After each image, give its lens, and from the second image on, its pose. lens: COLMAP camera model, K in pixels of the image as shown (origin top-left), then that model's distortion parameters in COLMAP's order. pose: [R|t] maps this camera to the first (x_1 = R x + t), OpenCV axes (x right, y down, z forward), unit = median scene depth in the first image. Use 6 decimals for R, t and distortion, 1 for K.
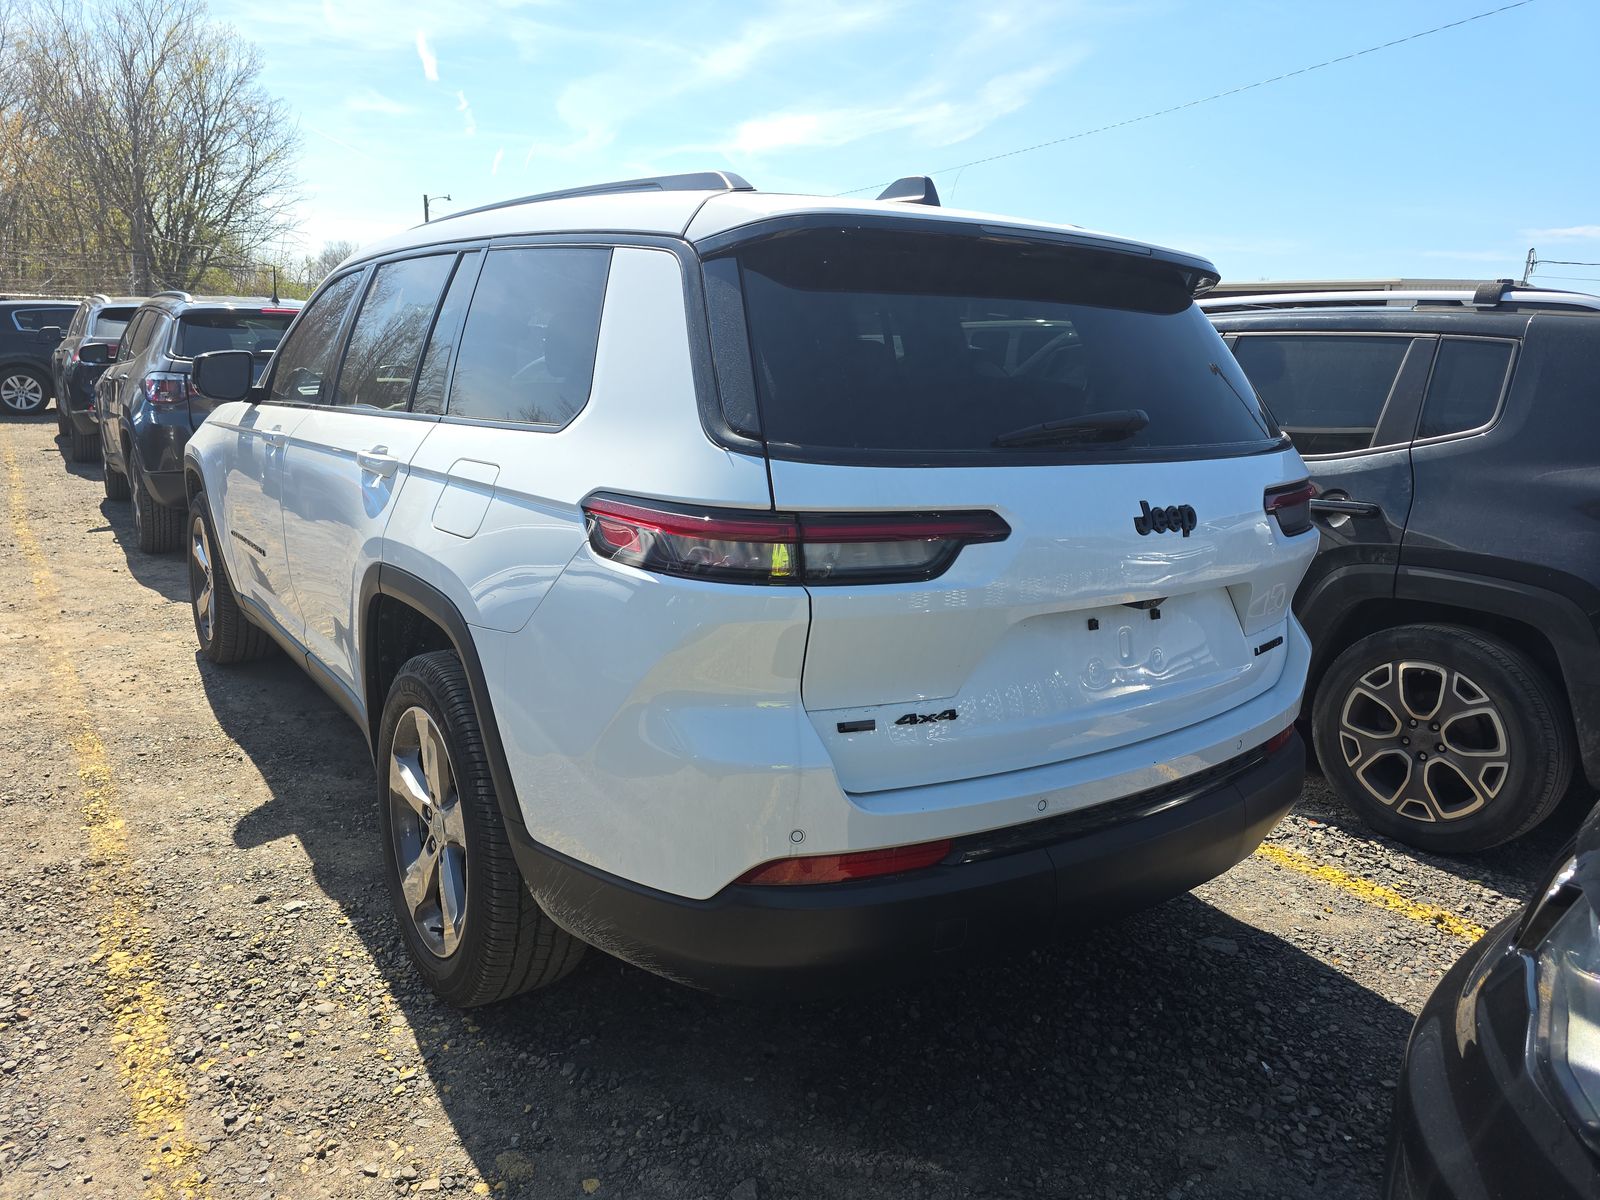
lens RADIAL K [[1087.4, 0, 777.7], [0, 1087.4, 594.6], [0, 0, 1]] dist [0.058138, -0.046483]
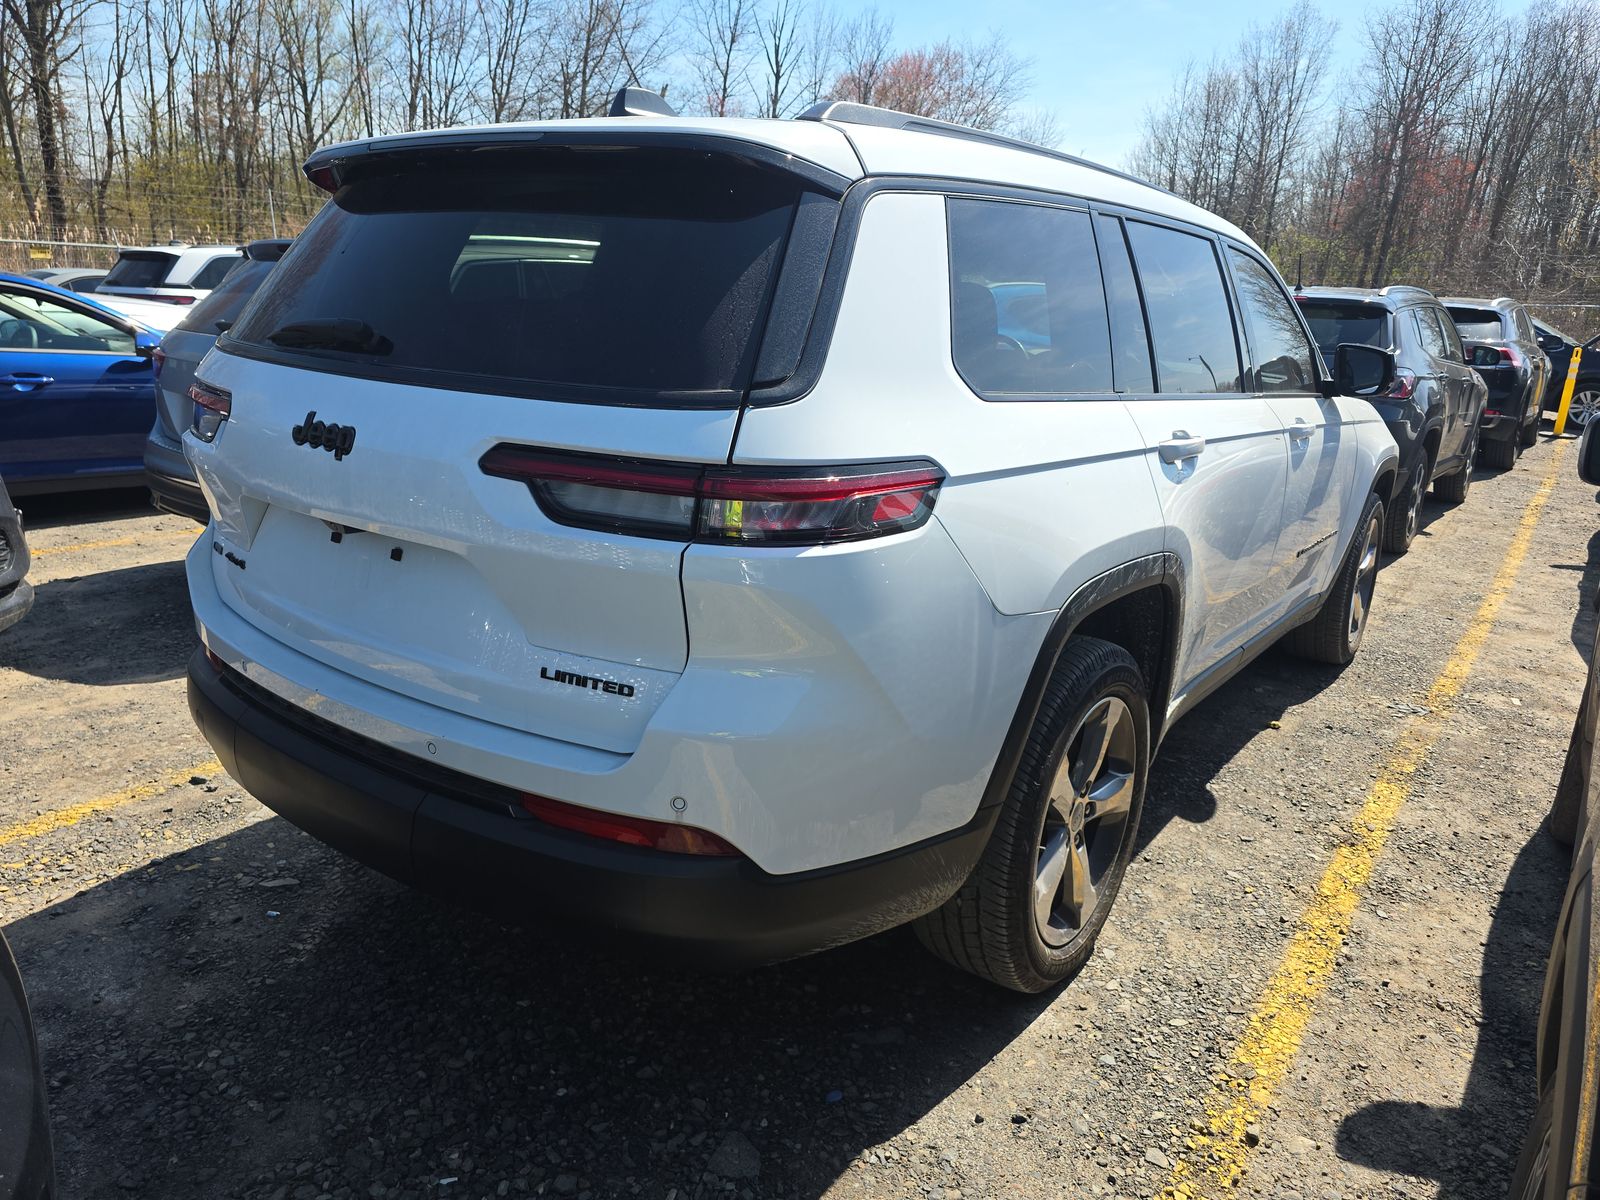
lens RADIAL K [[1087.4, 0, 777.7], [0, 1087.4, 594.6], [0, 0, 1]] dist [0.058138, -0.046483]
pose [[0.310375, 0.226733, -0.923179, 1.386089], [-0.243636, 0.957676, 0.153294, -0.179003], [0.918863, 0.177341, 0.352479, 1.061752]]
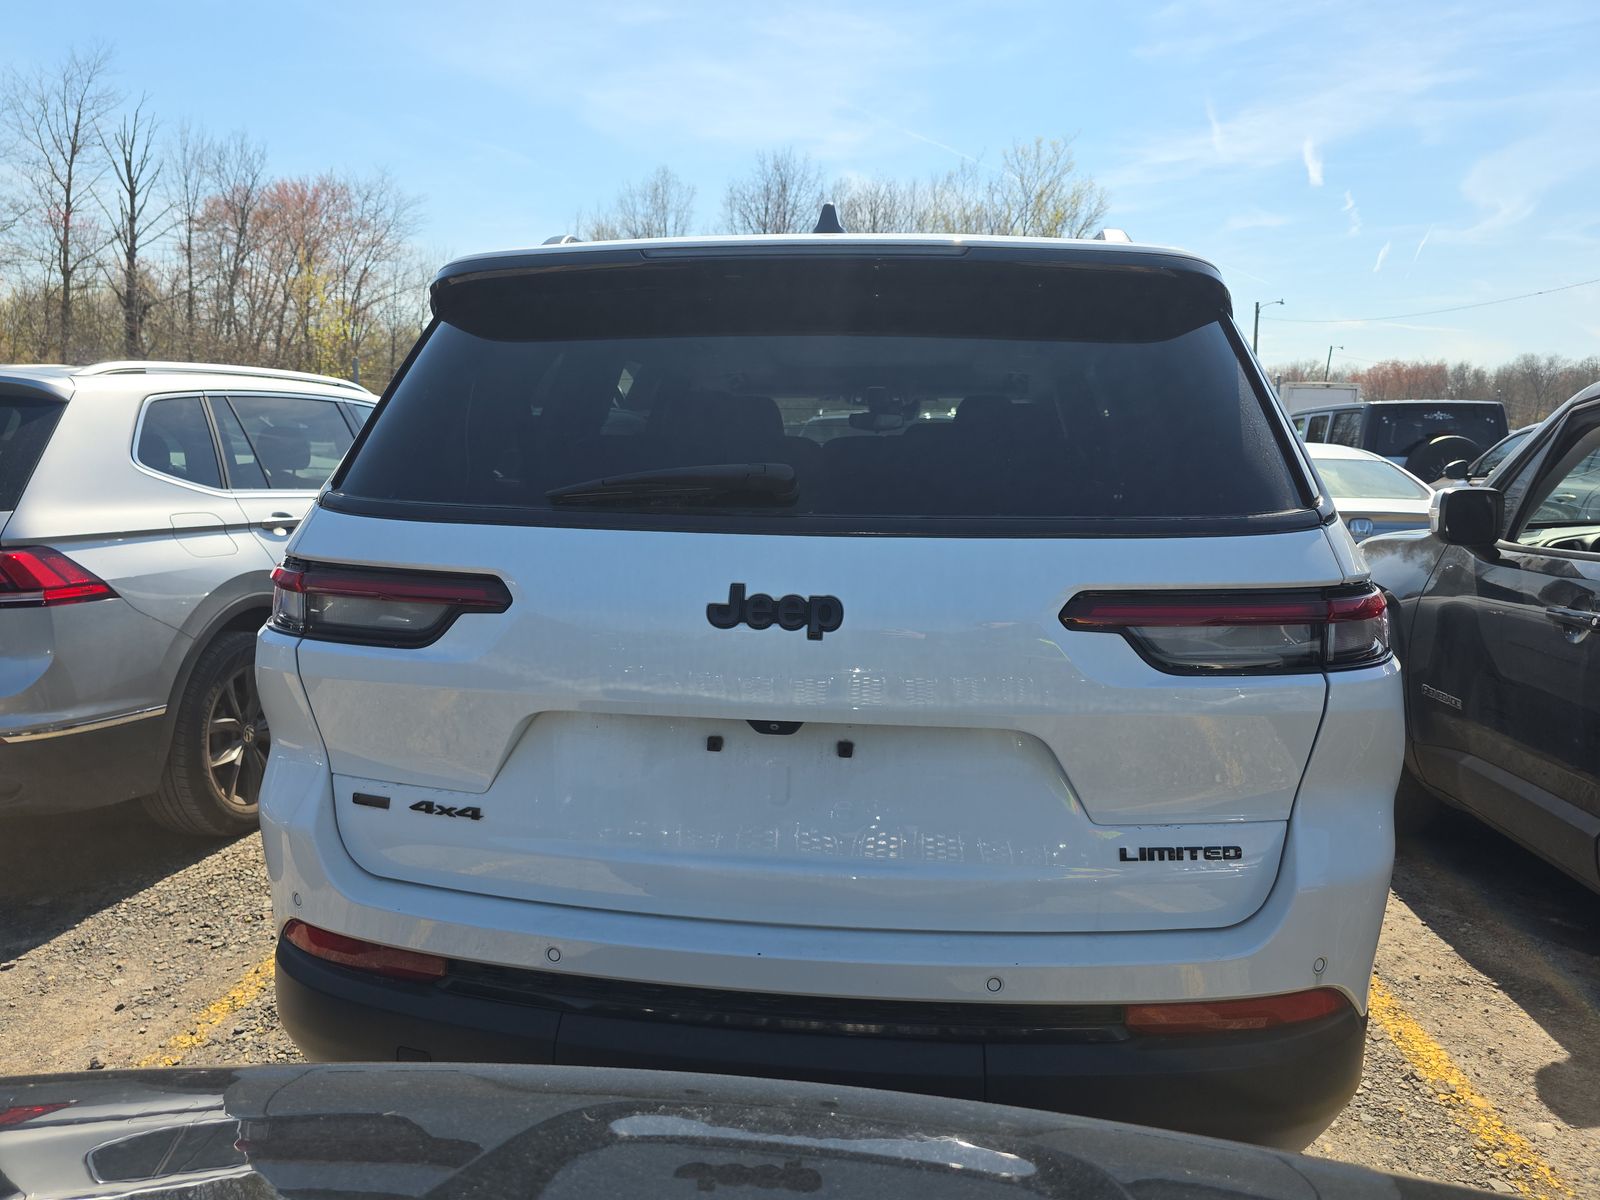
lens RADIAL K [[1087.4, 0, 777.7], [0, 1087.4, 594.6], [0, 0, 1]] dist [0.058138, -0.046483]
pose [[0.735606, 0.064899, -0.674294, 0.847921], [-0.130875, 0.990262, -0.047465, -0.046808], [0.664647, 0.123164, 0.736936, 0.477992]]
